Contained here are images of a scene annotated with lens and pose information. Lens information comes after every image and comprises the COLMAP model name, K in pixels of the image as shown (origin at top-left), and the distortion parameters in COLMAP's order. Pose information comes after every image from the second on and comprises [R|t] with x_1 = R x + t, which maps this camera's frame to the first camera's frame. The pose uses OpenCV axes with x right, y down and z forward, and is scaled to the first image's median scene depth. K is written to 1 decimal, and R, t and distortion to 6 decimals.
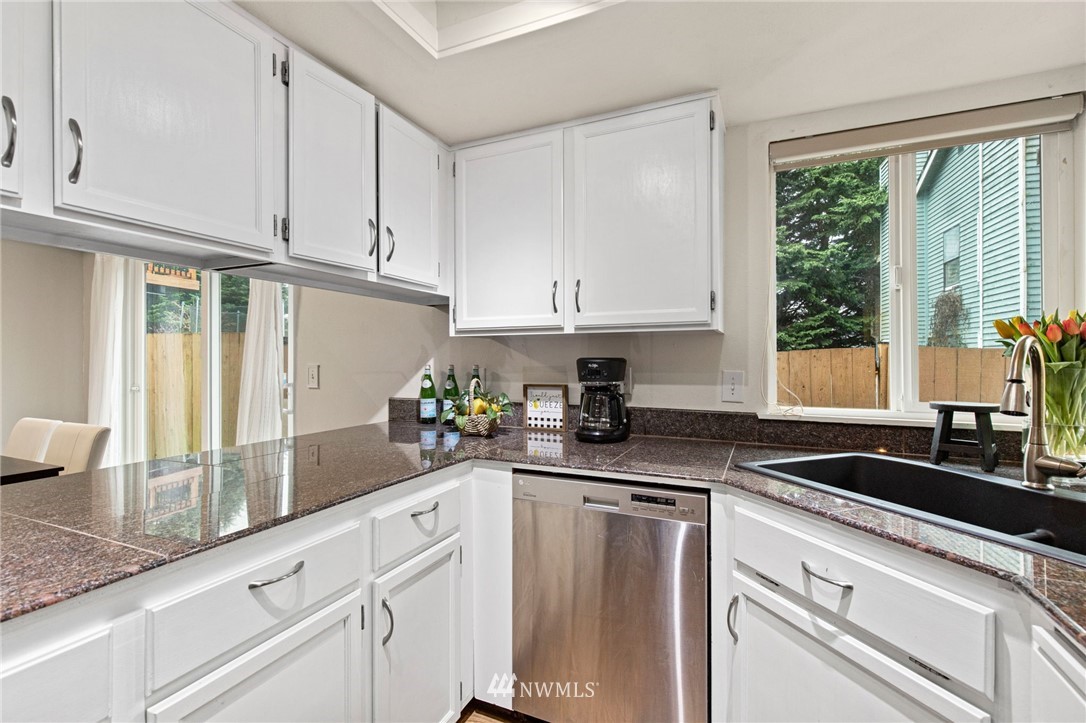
lens RADIAL K [[491.1, 0, 540.7], [0, 491.1, 357.0], [0, 0, 1]] dist [0.016114, -0.002961]
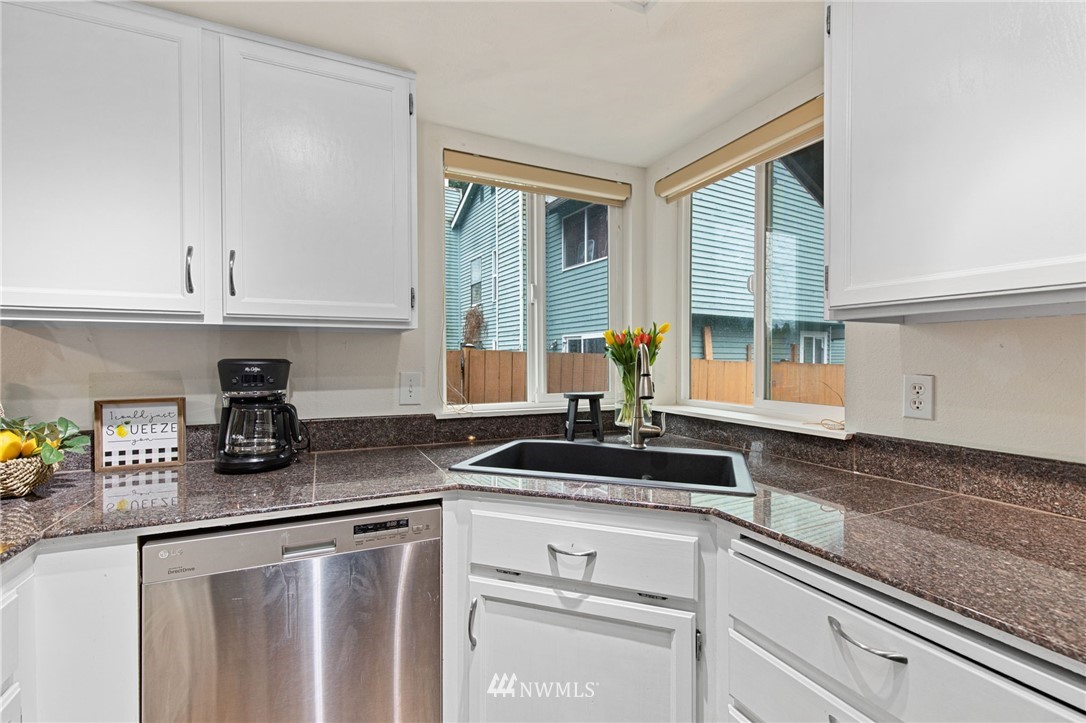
lens RADIAL K [[491.1, 0, 545.9], [0, 491.1, 360.4], [0, 0, 1]] dist [0.016114, -0.002961]
pose [[0.641625, -0.002144, 0.767015, -0.184257], [-0.001410, 0.999991, 0.003976, 0.000438], [-0.767017, -0.003633, 0.641617, 0.182151]]
